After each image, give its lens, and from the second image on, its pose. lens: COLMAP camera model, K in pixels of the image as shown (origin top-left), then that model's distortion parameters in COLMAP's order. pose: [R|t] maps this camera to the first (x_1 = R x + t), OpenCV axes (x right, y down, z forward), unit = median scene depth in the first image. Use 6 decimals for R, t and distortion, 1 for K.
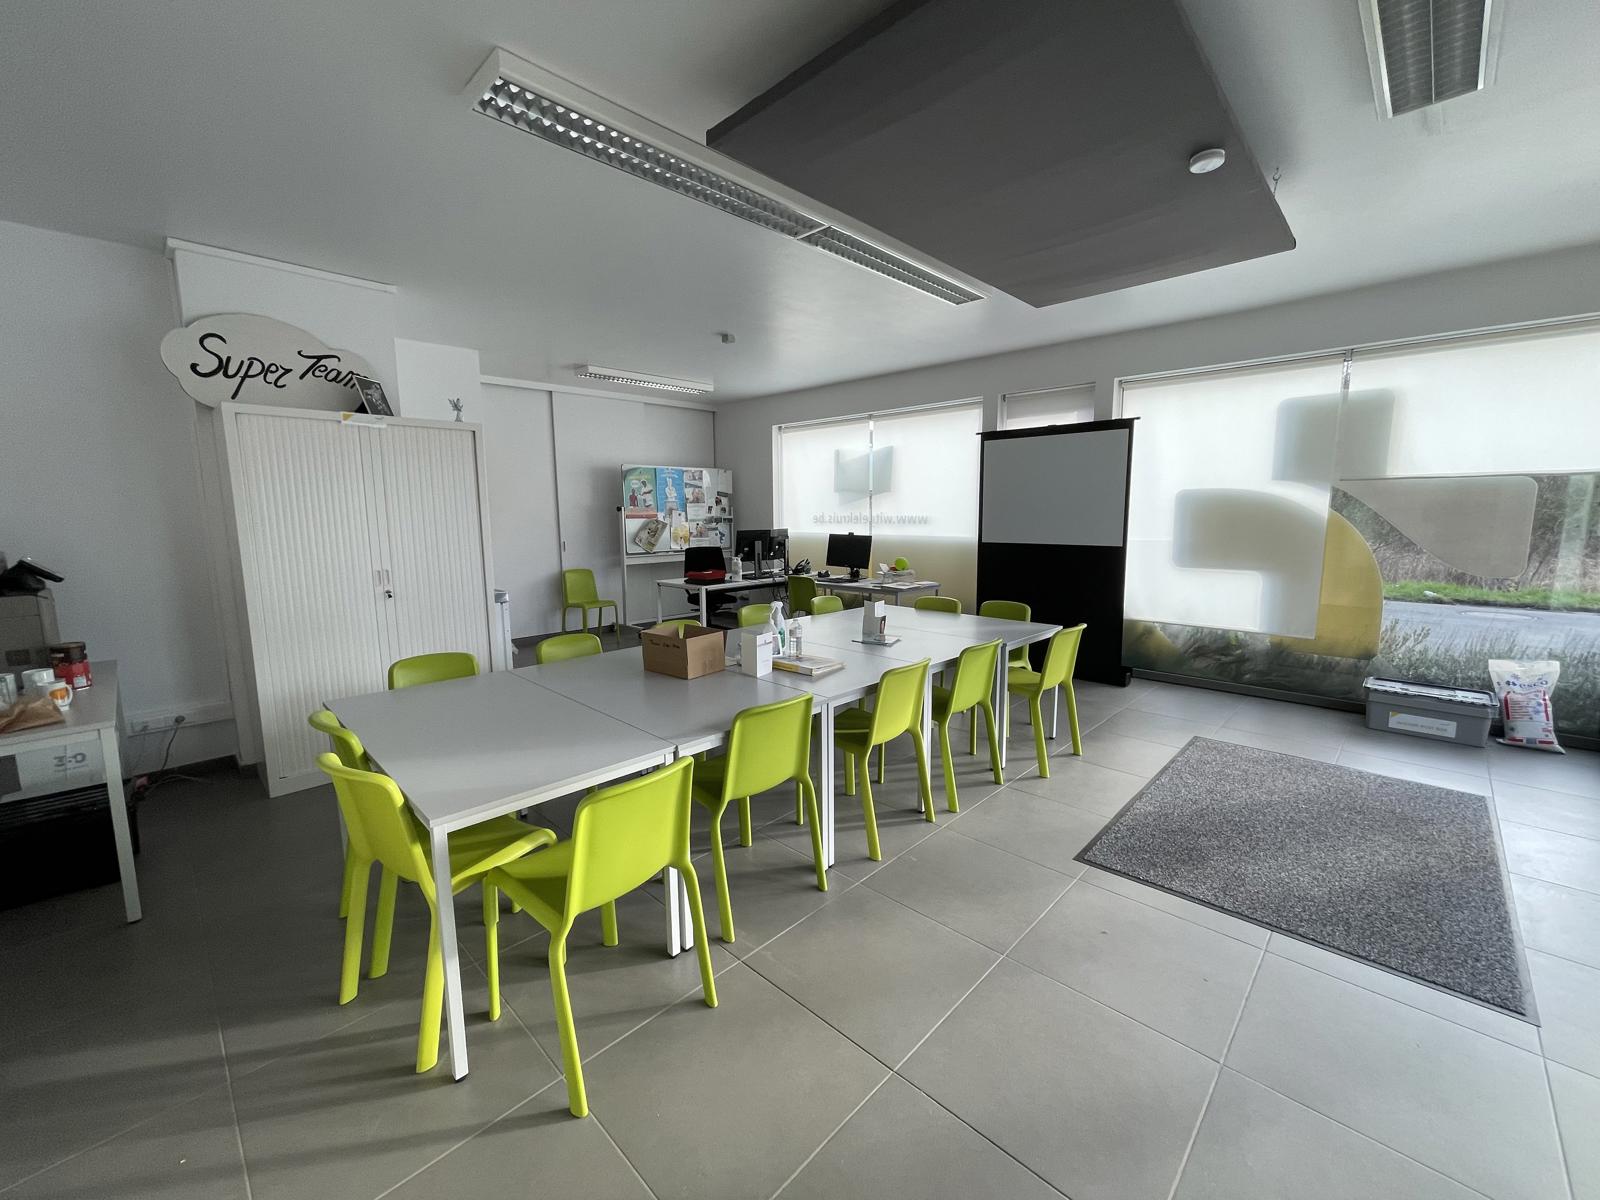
lens RADIAL K [[645.5, 0, 797.1], [0, 645.5, 594.3], [0, 0, 1]] dist [0.001401, 0.000092]
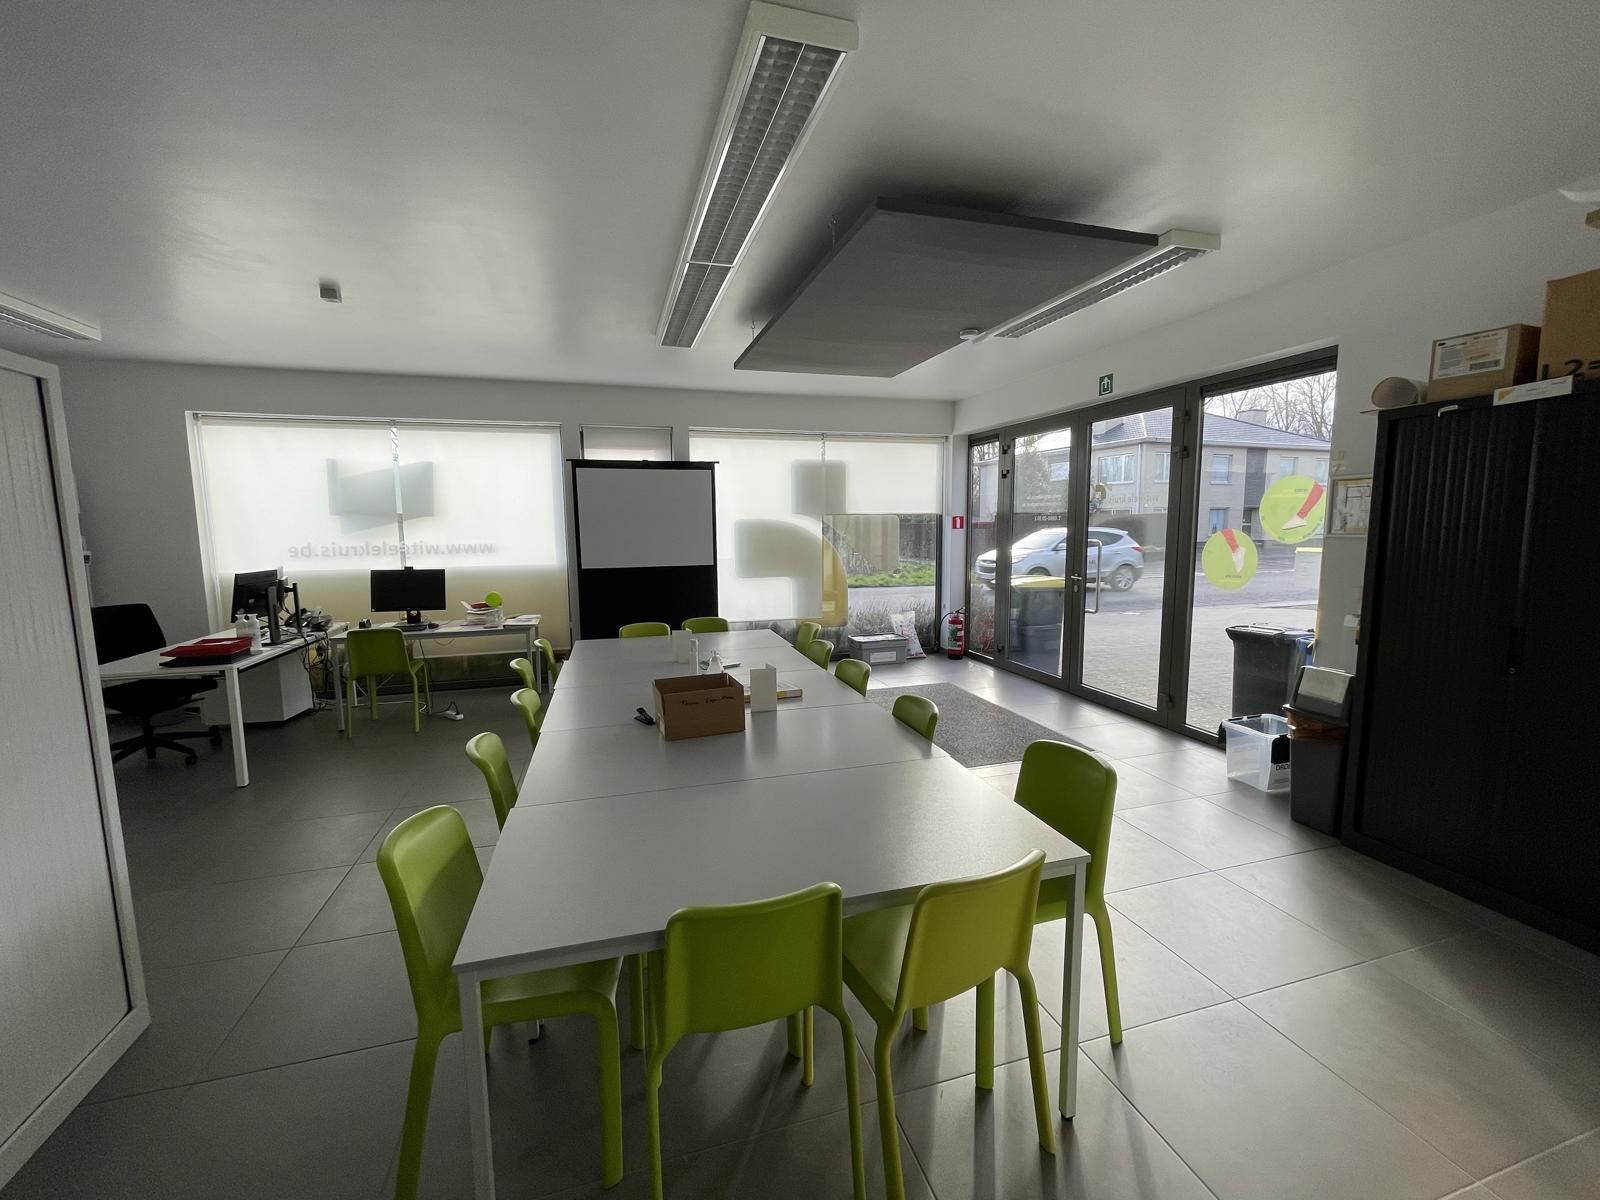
lens RADIAL K [[645.5, 0, 793.3], [0, 645.5, 594.9], [0, 0, 1]] dist [0.001401, 0.000092]
pose [[0.488979, -0.094239, 0.867190, -0.354991], [0.119625, 0.991999, 0.040350, -0.034775], [-0.864054, 0.084007, 0.496340, 0.186414]]
